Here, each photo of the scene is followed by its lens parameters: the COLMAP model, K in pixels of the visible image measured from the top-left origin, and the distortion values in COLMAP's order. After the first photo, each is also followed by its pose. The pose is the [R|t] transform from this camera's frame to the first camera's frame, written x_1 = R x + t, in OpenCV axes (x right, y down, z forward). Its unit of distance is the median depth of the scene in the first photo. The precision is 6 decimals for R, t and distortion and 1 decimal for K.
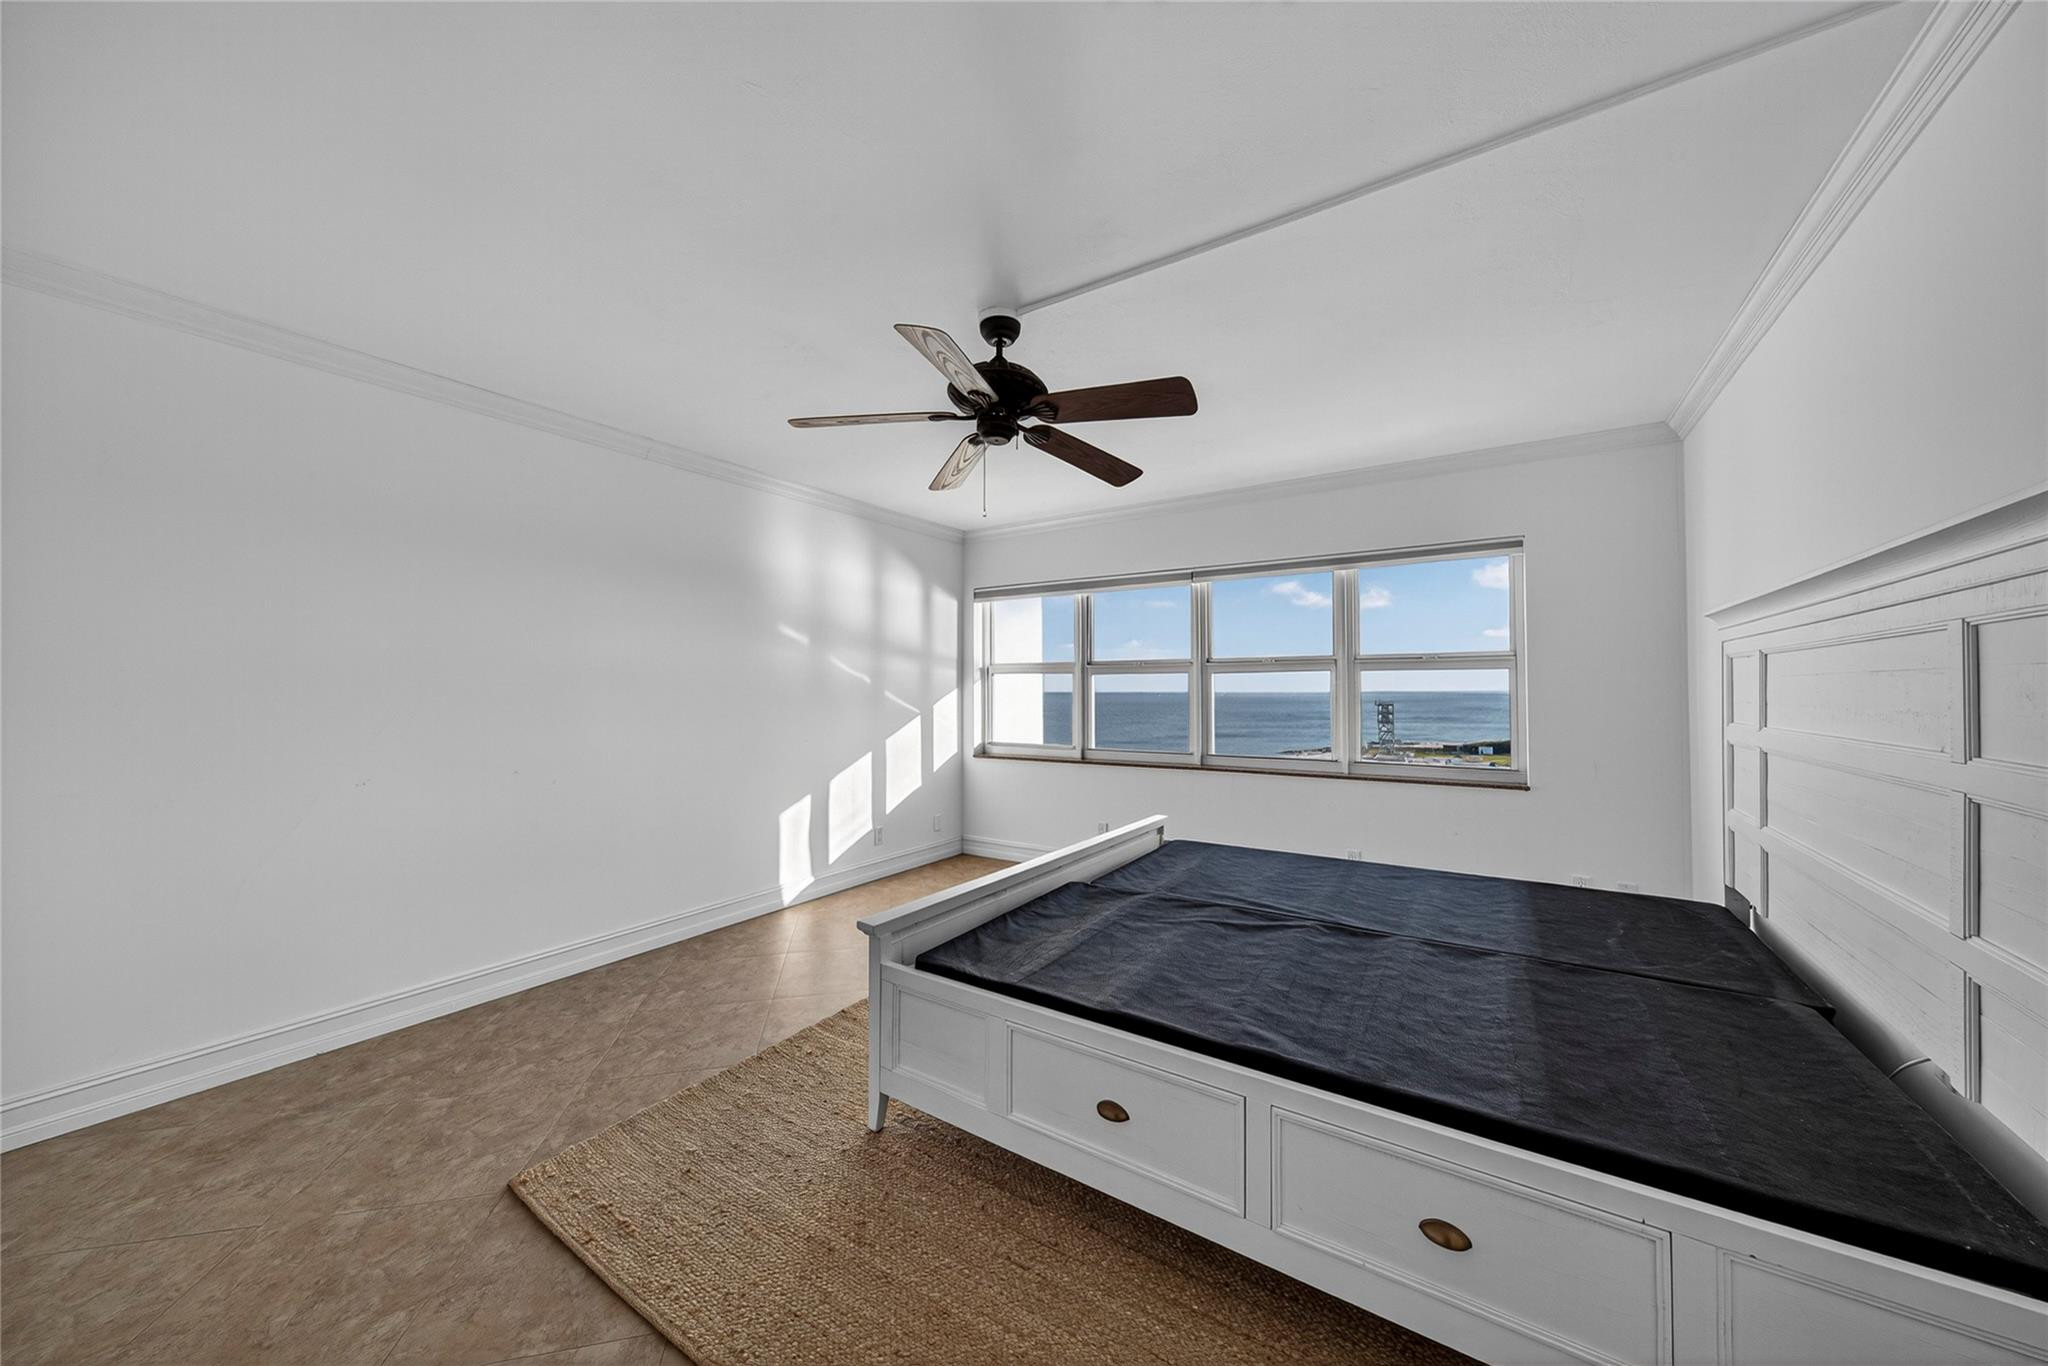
lens RADIAL K [[717.9, 0, 1027.7], [0, 717.9, 669.4], [0, 0, 1]] dist [-0.002865, 0.000015]
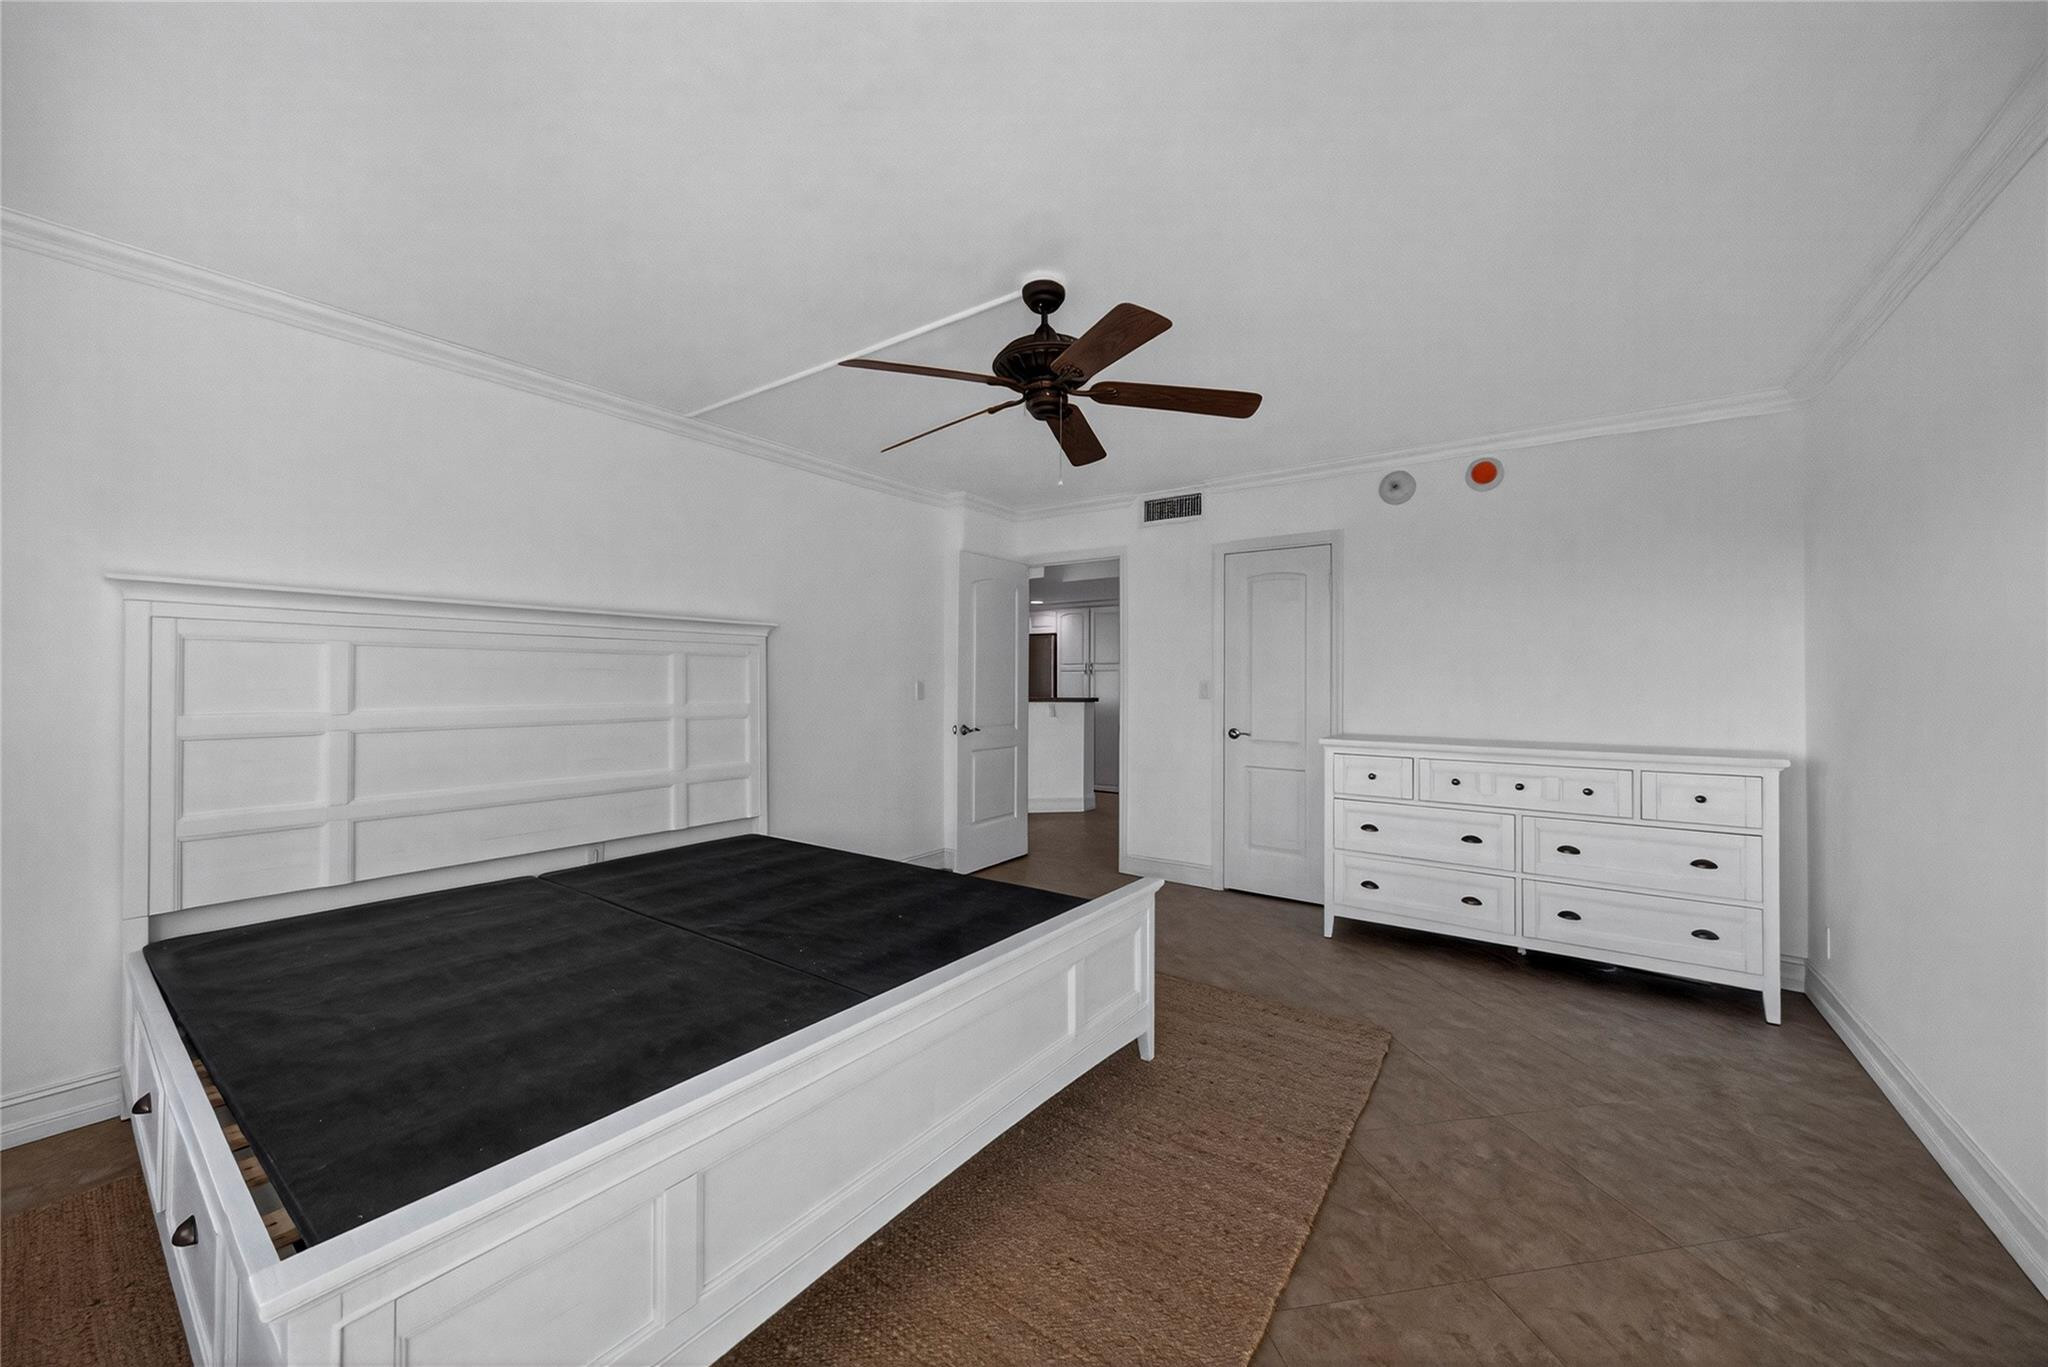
lens RADIAL K [[717.9, 0, 1027.7], [0, 717.9, 669.9], [0, 0, 1]] dist [-0.002865, 0.000015]
pose [[-0.999611, -0.002757, 0.027764, -0.046068], [-0.003670, 0.999453, -0.032876, 0.045134], [-0.027659, -0.032965, -0.999074, 1.837326]]
